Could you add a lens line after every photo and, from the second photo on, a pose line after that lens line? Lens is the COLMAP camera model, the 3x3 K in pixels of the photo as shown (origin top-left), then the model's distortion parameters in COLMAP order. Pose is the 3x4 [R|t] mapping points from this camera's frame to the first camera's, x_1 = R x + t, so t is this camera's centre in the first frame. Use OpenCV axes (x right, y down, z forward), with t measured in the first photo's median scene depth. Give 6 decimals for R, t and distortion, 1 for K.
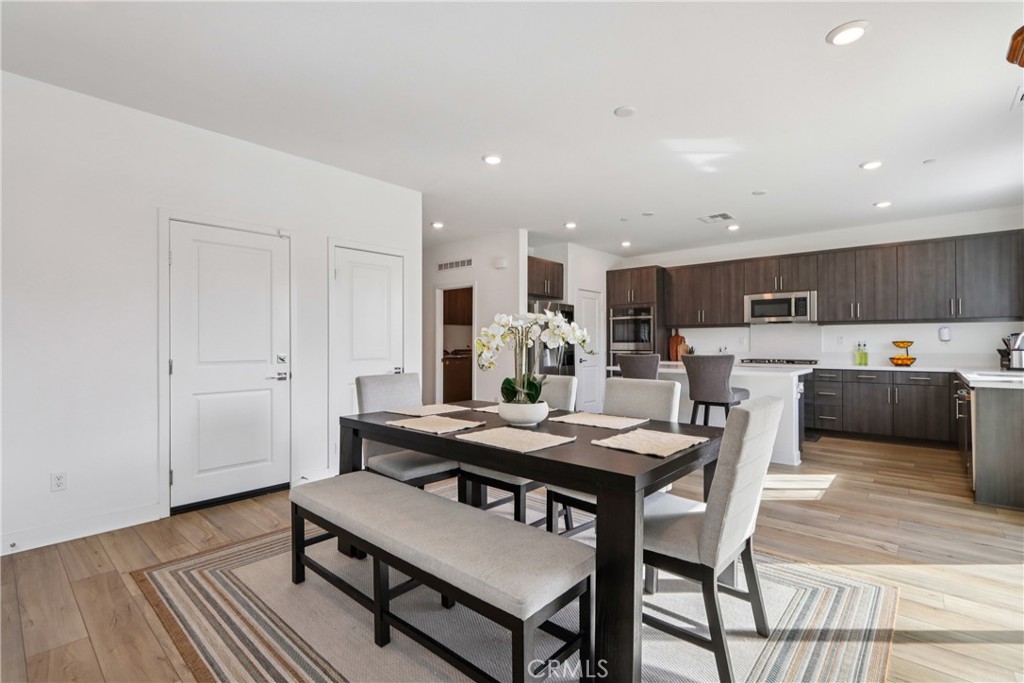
lens RADIAL K [[477.5, 0, 514.0], [0, 477.5, 343.1], [0, 0, 1]] dist [-0.011999, 0.003416]
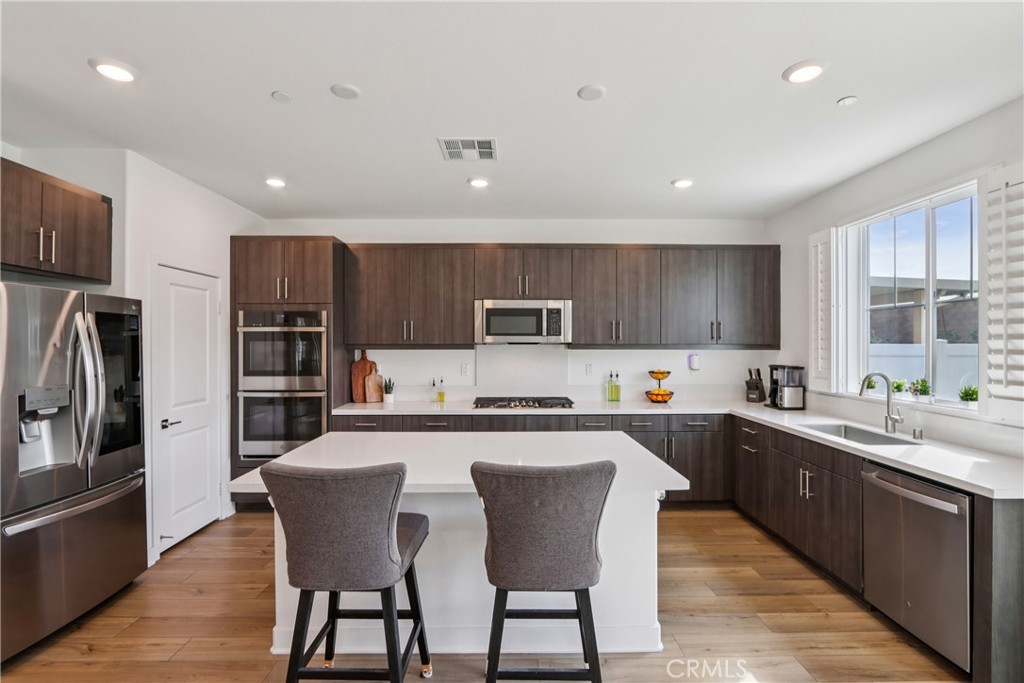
lens RADIAL K [[477.5, 0, 511.0], [0, 477.5, 341.2], [0, 0, 1]] dist [-0.011999, 0.003416]
pose [[0.749844, 0.002635, 0.661610, 0.103995], [-0.002055, 0.999997, -0.001653, -0.048062], [-0.661612, -0.000120, 0.749847, 0.529345]]
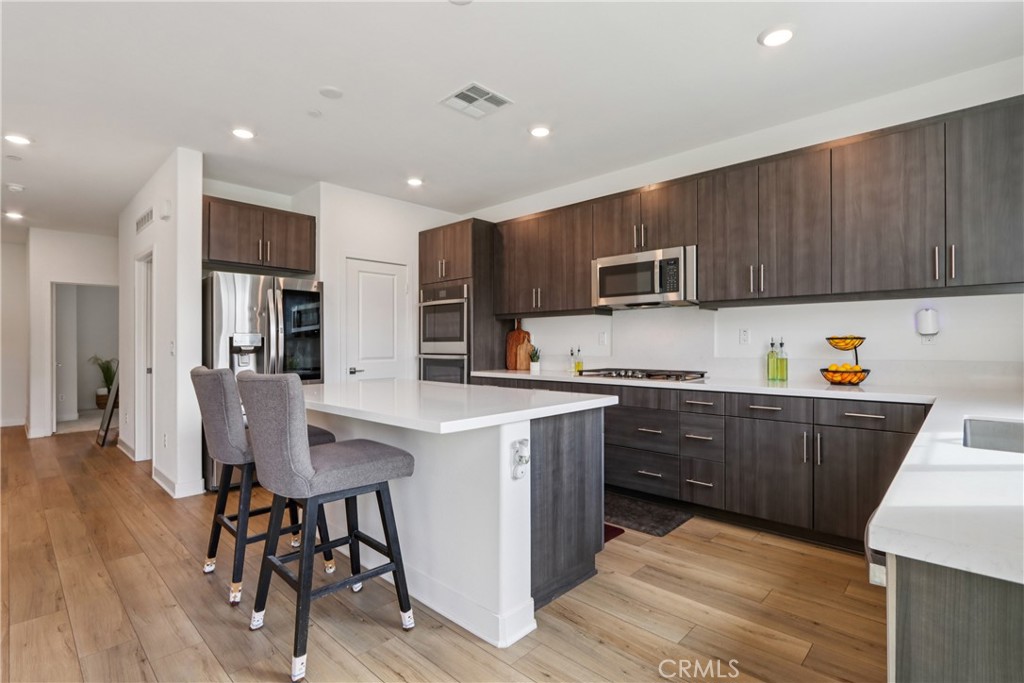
lens RADIAL K [[477.5, 0, 523.5], [0, 477.5, 349.1], [0, 0, 1]] dist [-0.011999, 0.003416]
pose [[0.999479, -0.004901, -0.031894, 0.453178], [0.005369, 0.999879, 0.014577, -0.000022], [0.031819, -0.014740, 0.999385, 0.441398]]
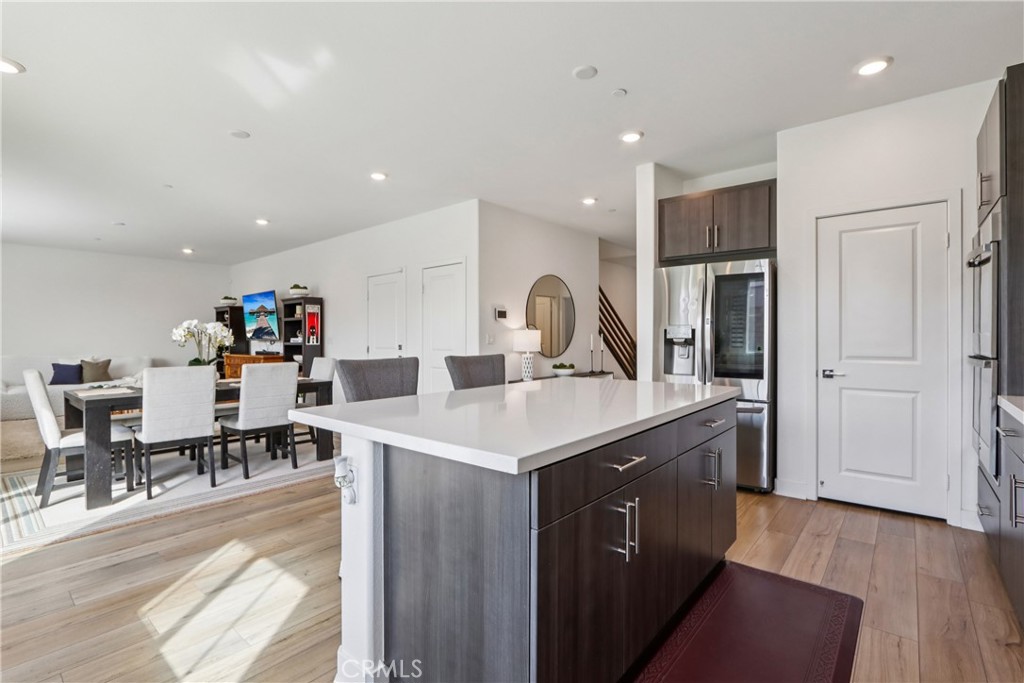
lens RADIAL K [[477.5, 0, 517.8], [0, 477.5, 343.4], [0, 0, 1]] dist [-0.011999, 0.003416]
pose [[0.019369, 0.018681, -0.999638, 0.688079], [0.007262, 0.999796, 0.018825, -0.003048], [0.999786, -0.007624, 0.019229, 0.818334]]
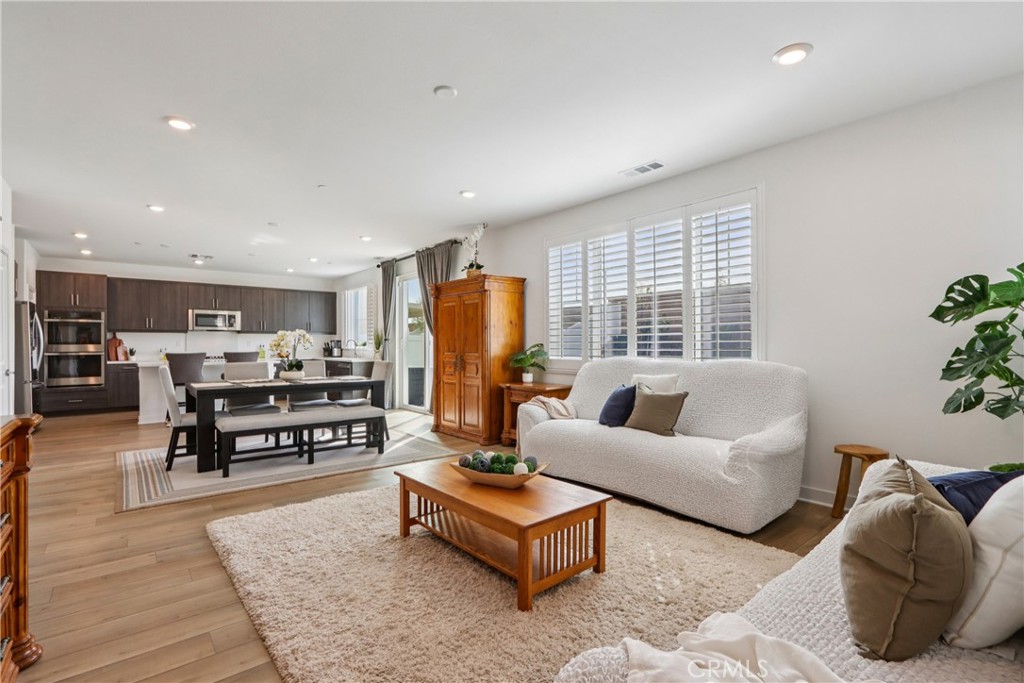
lens RADIAL K [[477.5, 0, 516.8], [0, 477.5, 341.7], [0, 0, 1]] dist [-0.011999, 0.003416]
pose [[0.154014, 0.006525, 0.988047, -0.757488], [0.001715, 0.999975, -0.006871, 0.001720], [-0.988067, 0.002753, 0.153999, -0.131255]]
